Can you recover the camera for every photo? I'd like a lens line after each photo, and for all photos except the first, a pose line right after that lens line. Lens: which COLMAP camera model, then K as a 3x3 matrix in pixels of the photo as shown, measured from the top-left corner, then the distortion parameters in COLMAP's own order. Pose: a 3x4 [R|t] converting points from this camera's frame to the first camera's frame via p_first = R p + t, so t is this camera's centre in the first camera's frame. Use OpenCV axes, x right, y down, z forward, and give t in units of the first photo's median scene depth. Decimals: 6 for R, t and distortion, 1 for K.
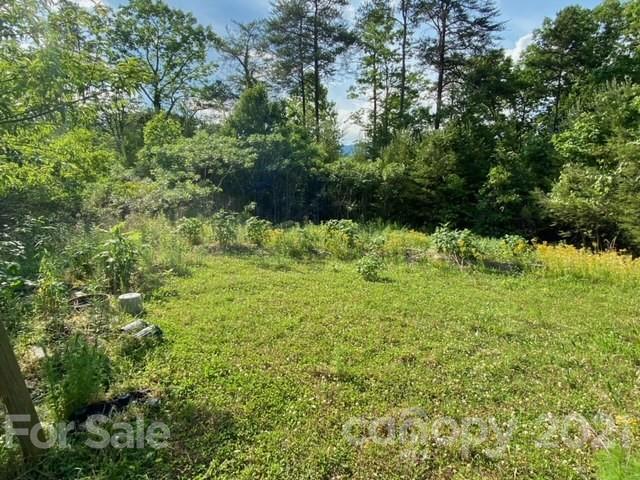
lens RADIAL K [[382.6, 0, 320.0], [0, 382.6, 240.0], [0, 0, 1]] dist [0.000989, -0.000712]
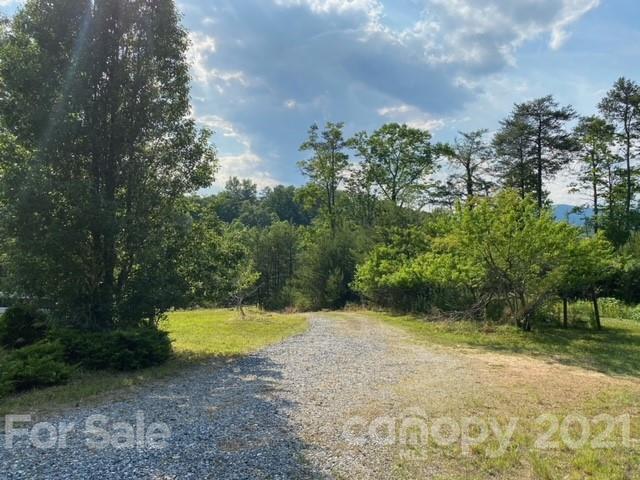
lens RADIAL K [[488.9, 0, 322.8], [0, 488.9, 229.7], [0, 0, 1]] dist [-0.005921, 0.002778]
pose [[0.950099, -0.002508, -0.311937, -0.305205], [-0.062409, 0.978223, -0.197952, 0.101589], [0.305641, 0.207541, 0.929253, -0.933914]]
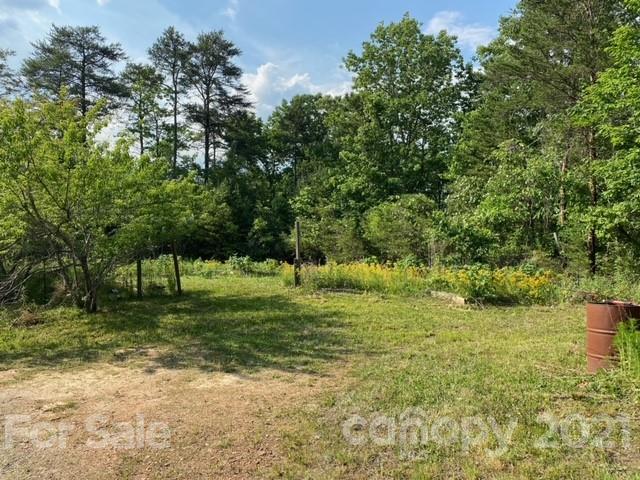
lens RADIAL K [[487.1, 0, 323.3], [0, 487.1, 232.3], [0, 0, 1]] dist [0.042640, -0.046087]
pose [[0.842011, -0.011349, 0.539340, -0.316085], [0.078429, 0.991732, -0.101574, 0.069717], [-0.533728, 0.127826, 0.835939, -0.647039]]
